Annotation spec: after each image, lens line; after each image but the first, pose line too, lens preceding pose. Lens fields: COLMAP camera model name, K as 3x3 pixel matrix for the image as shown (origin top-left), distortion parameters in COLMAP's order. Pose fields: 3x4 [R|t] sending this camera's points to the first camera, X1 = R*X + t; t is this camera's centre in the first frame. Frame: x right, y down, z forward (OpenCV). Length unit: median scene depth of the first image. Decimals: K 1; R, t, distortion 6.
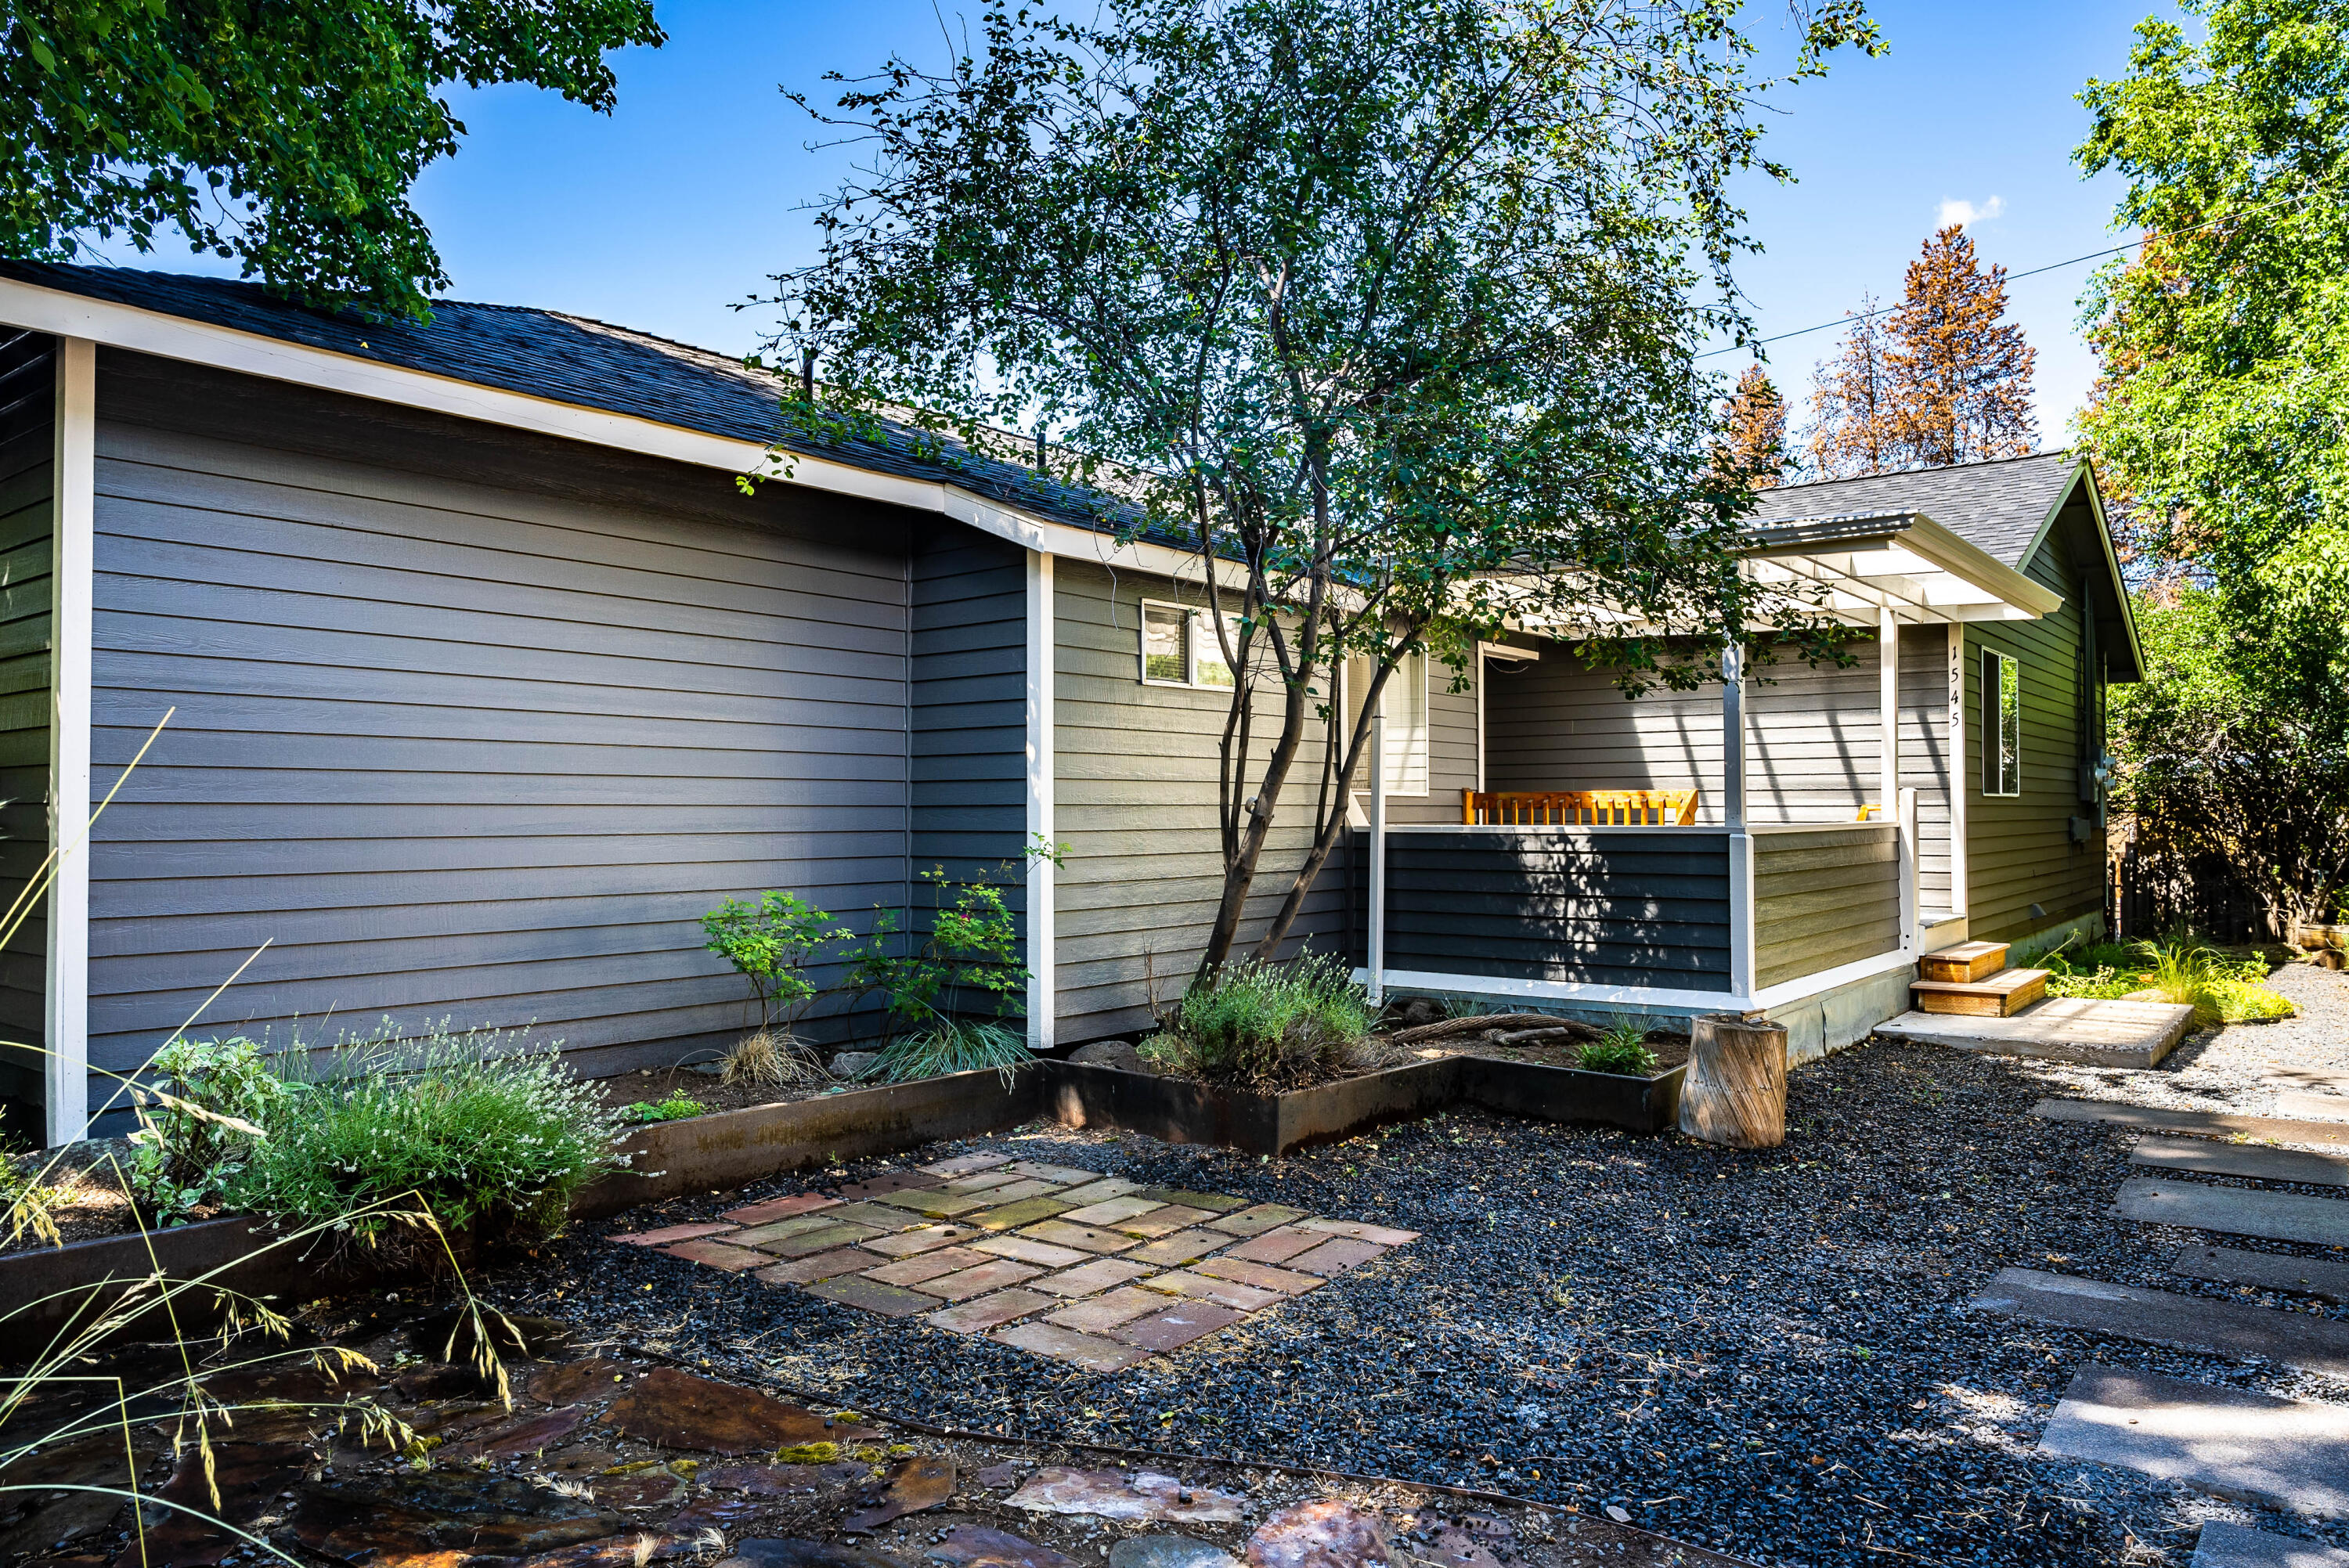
lens RADIAL K [[1581.0, 0, 1174.5], [0, 1581.0, 784.0], [0, 0, 1]] dist [-0.000723, 0.001306]
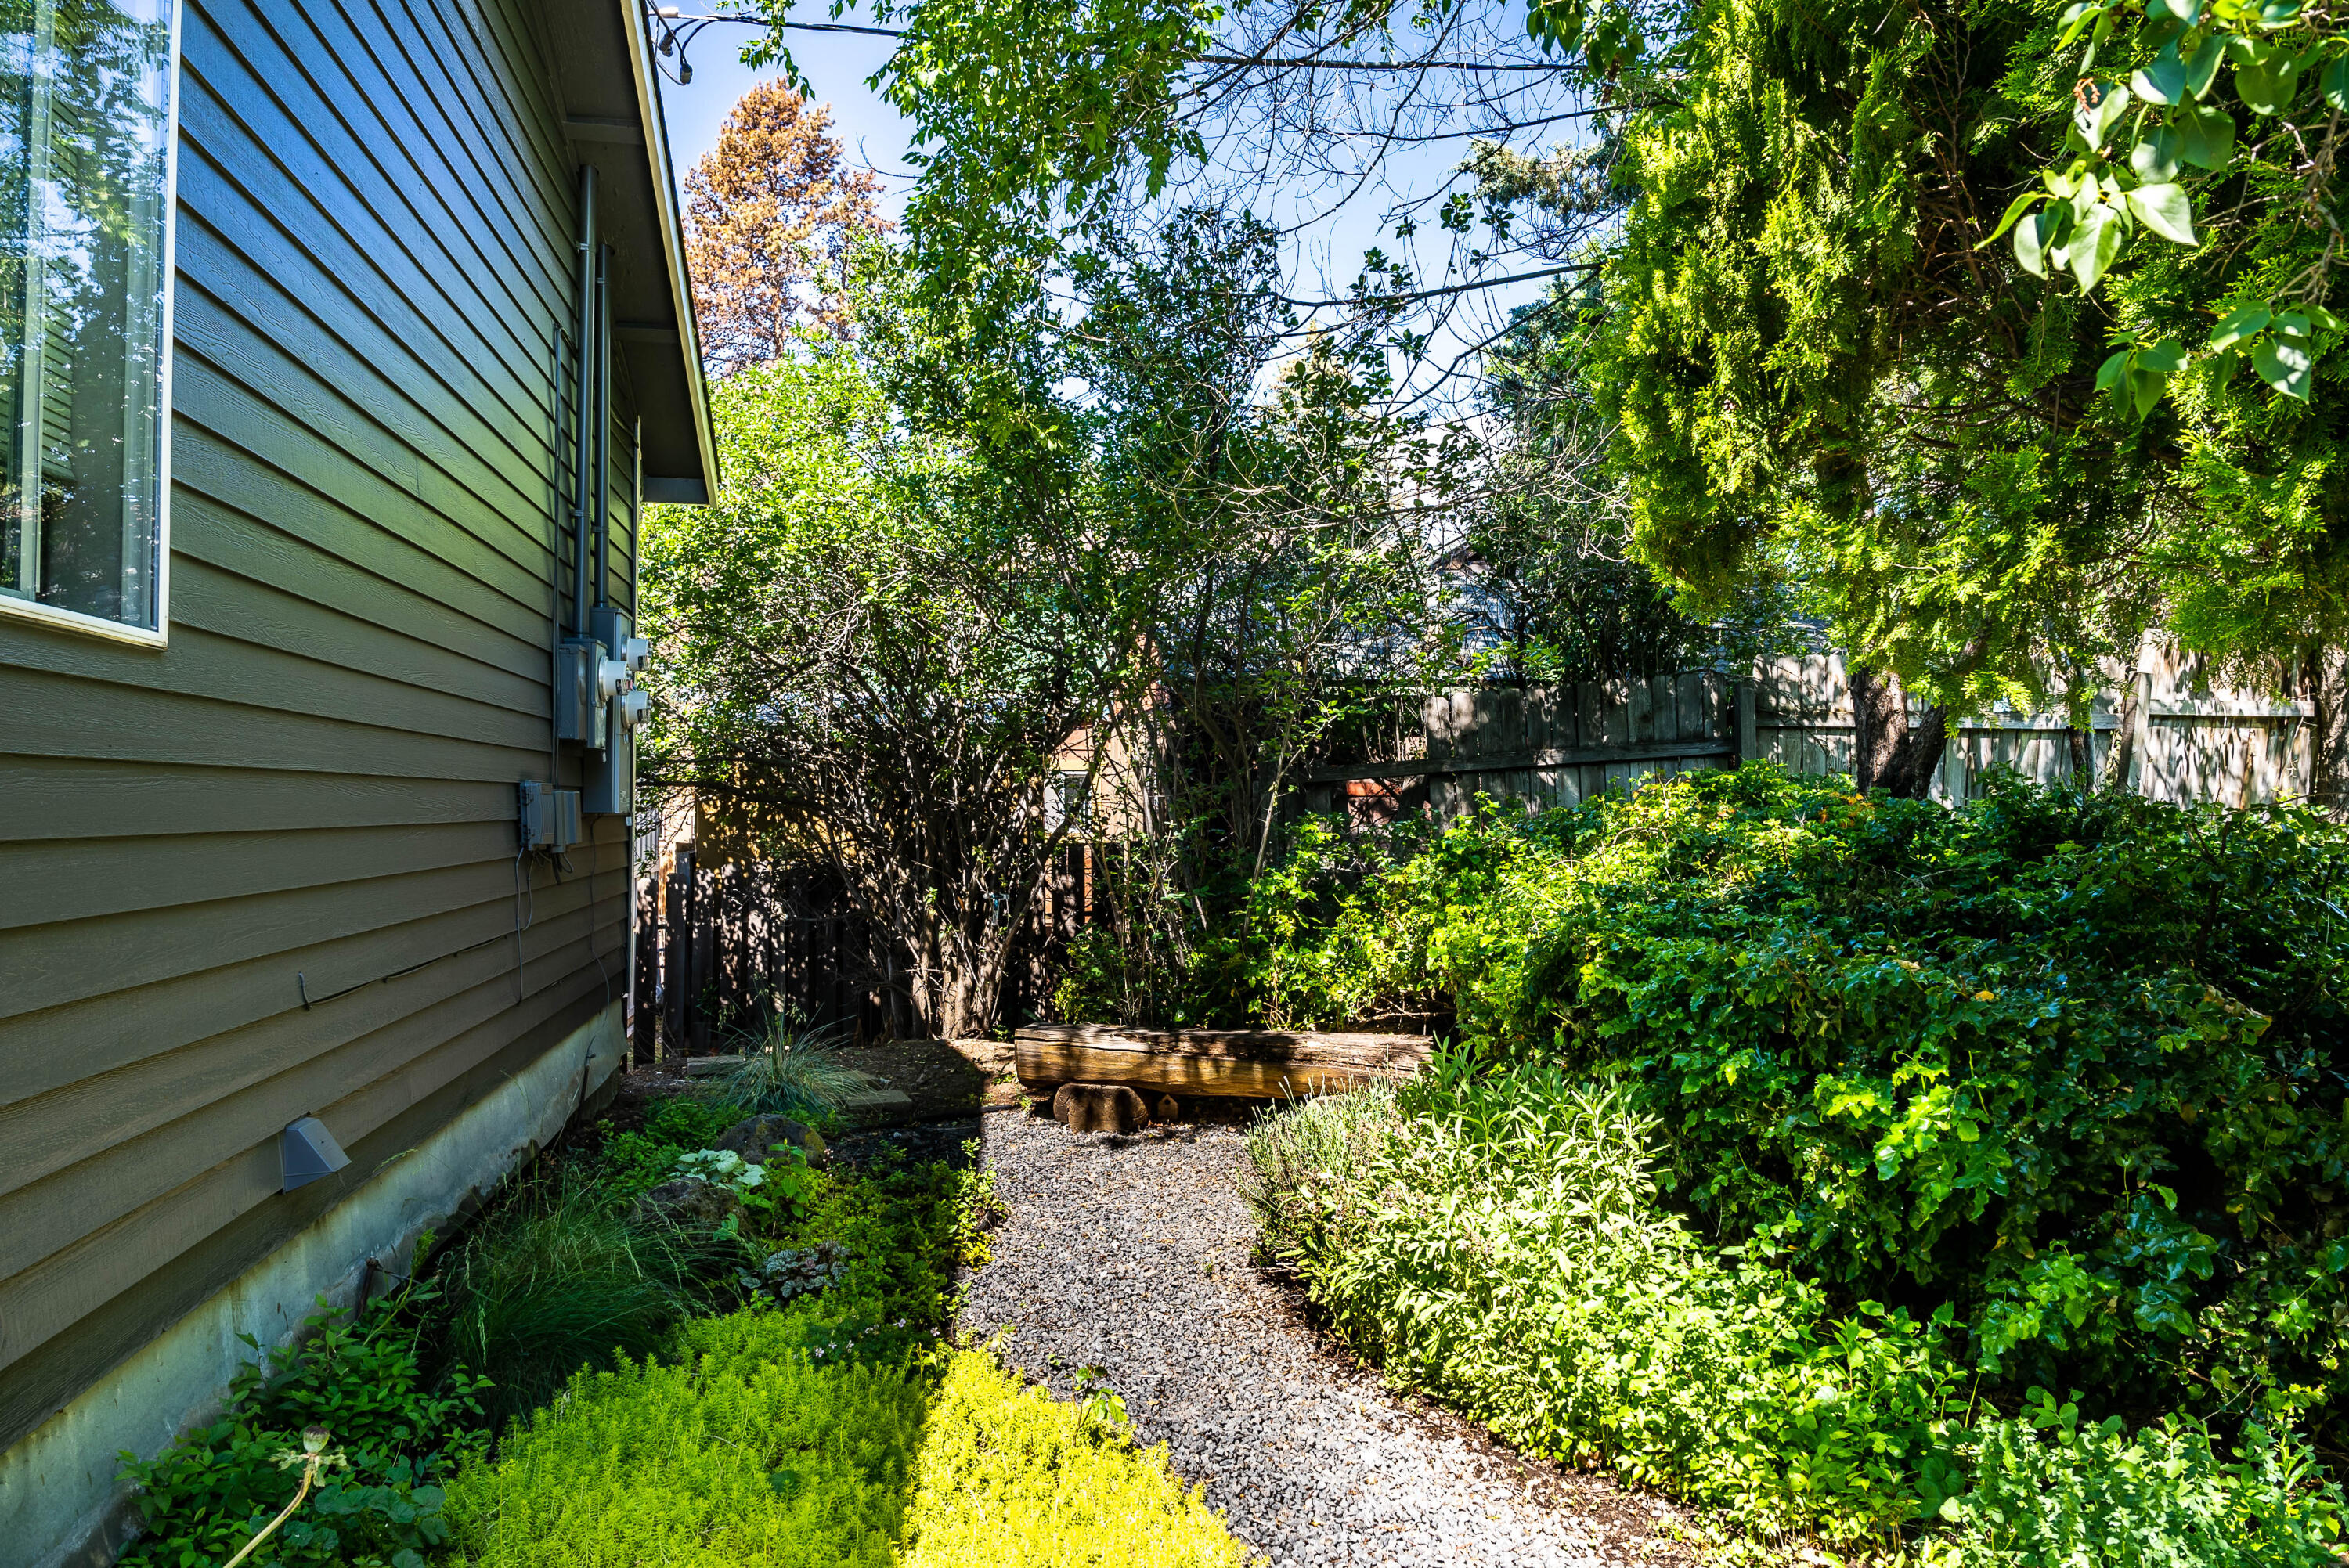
lens RADIAL K [[1581.0, 0, 1174.5], [0, 1581.0, 784.0], [0, 0, 1]] dist [-0.000723, 0.001306]
pose [[0.666655, 0.010758, 0.745289, 0.347764], [-0.015213, 0.999884, -0.000825, 0.016026], [-0.745211, -0.010788, 0.666741, 0.571612]]
